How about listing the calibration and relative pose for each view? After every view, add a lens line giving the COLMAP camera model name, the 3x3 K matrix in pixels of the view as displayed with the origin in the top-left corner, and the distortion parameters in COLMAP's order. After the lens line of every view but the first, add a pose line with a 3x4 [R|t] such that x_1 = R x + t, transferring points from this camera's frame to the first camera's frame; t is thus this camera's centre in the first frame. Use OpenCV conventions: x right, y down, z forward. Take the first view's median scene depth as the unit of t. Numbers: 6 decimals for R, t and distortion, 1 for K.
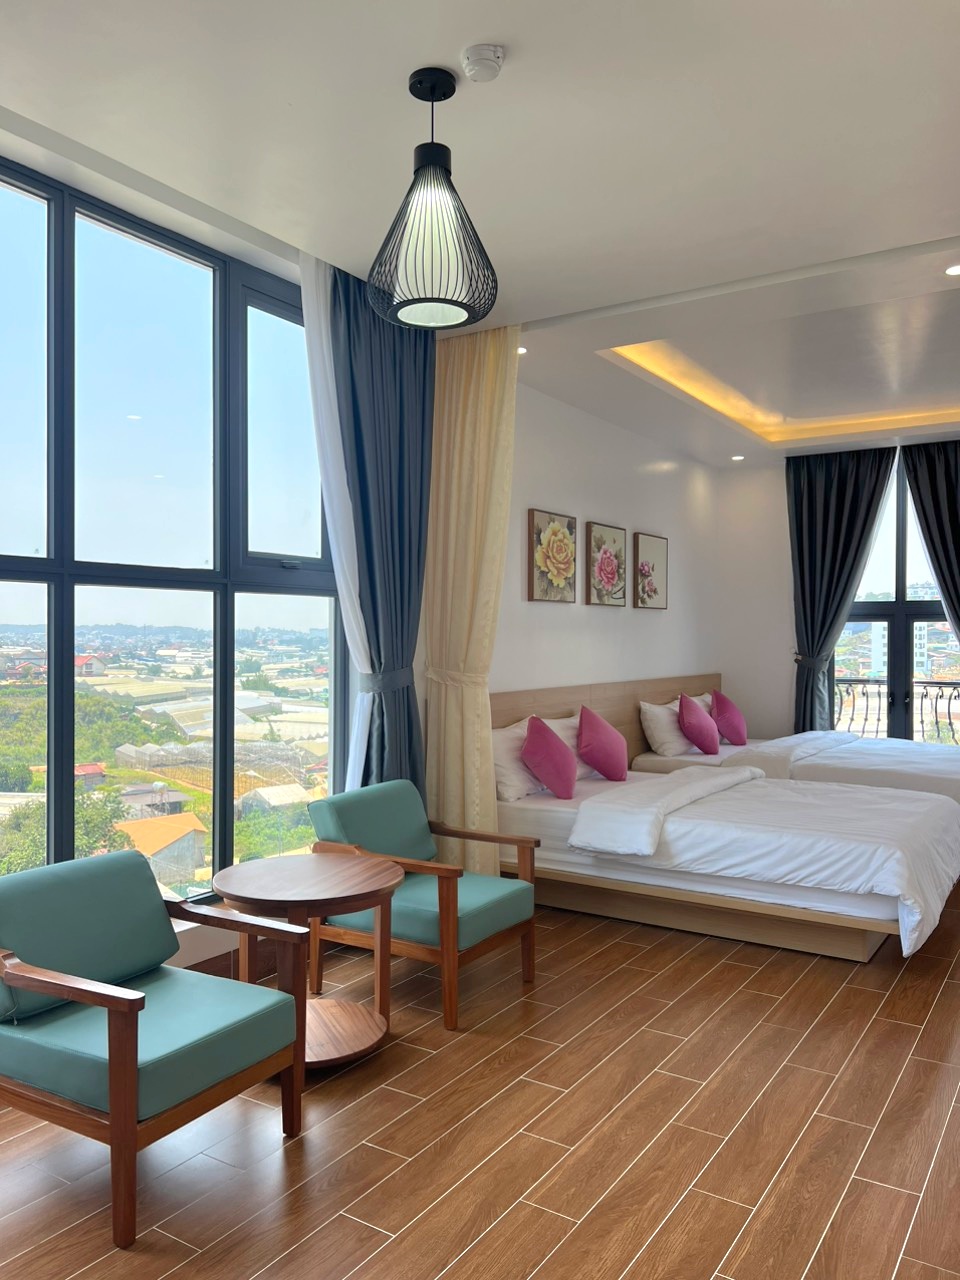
lens RADIAL K [[946.2, 0, 457.5], [0, 946.2, 637.8], [0, 0, 1]] dist [0.032728, -0.101581]
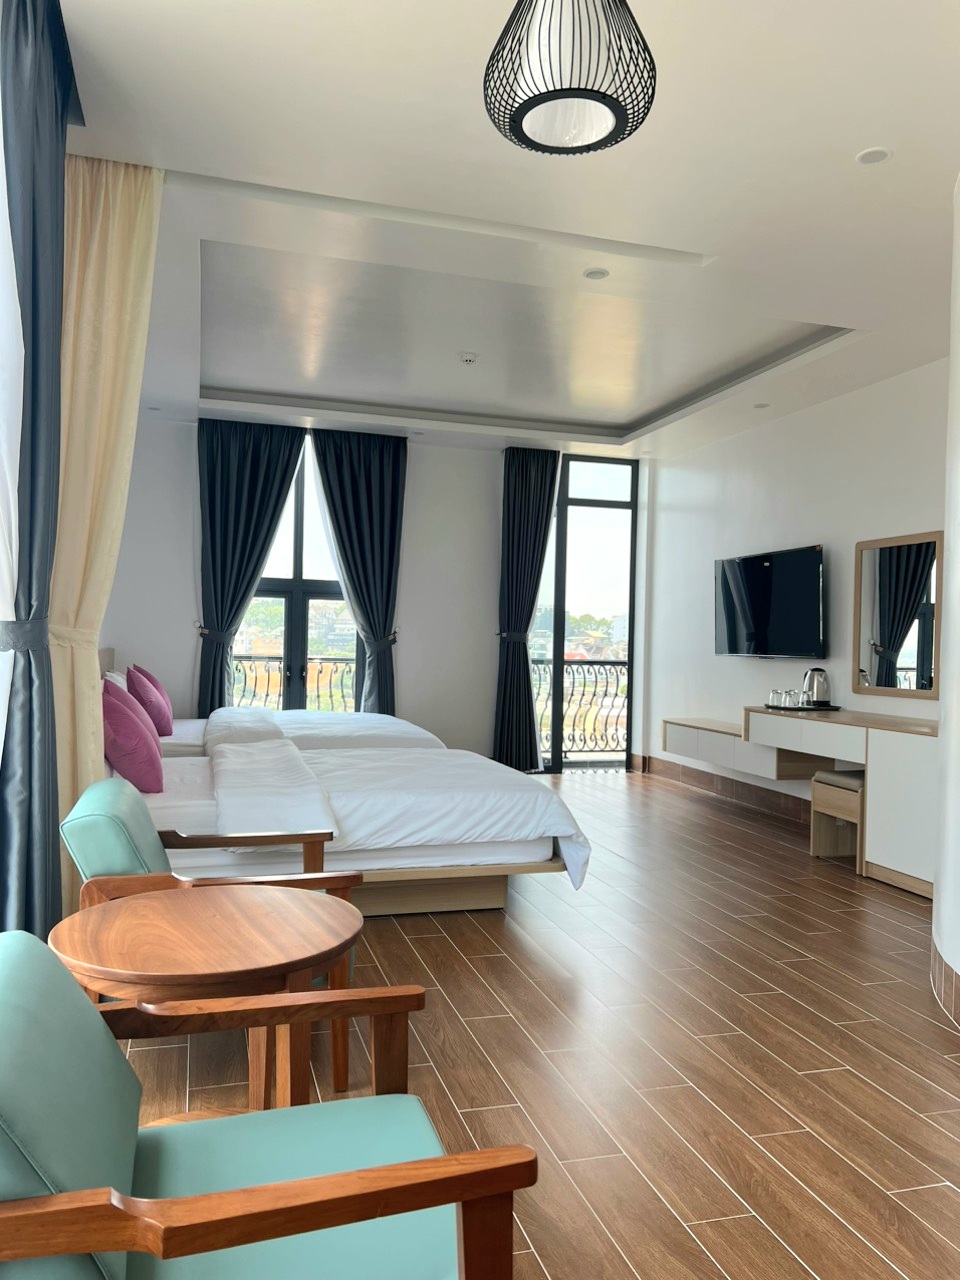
lens RADIAL K [[956.6, 0, 472.5], [0, 956.6, 641.0], [0, 0, 1]] dist [0.074333, -0.101113]
pose [[0.633398, 0.012655, 0.773723, -0.402750], [-0.020854, 0.999782, 0.000719, 0.043759], [-0.773545, -0.016591, 0.633524, 0.336999]]
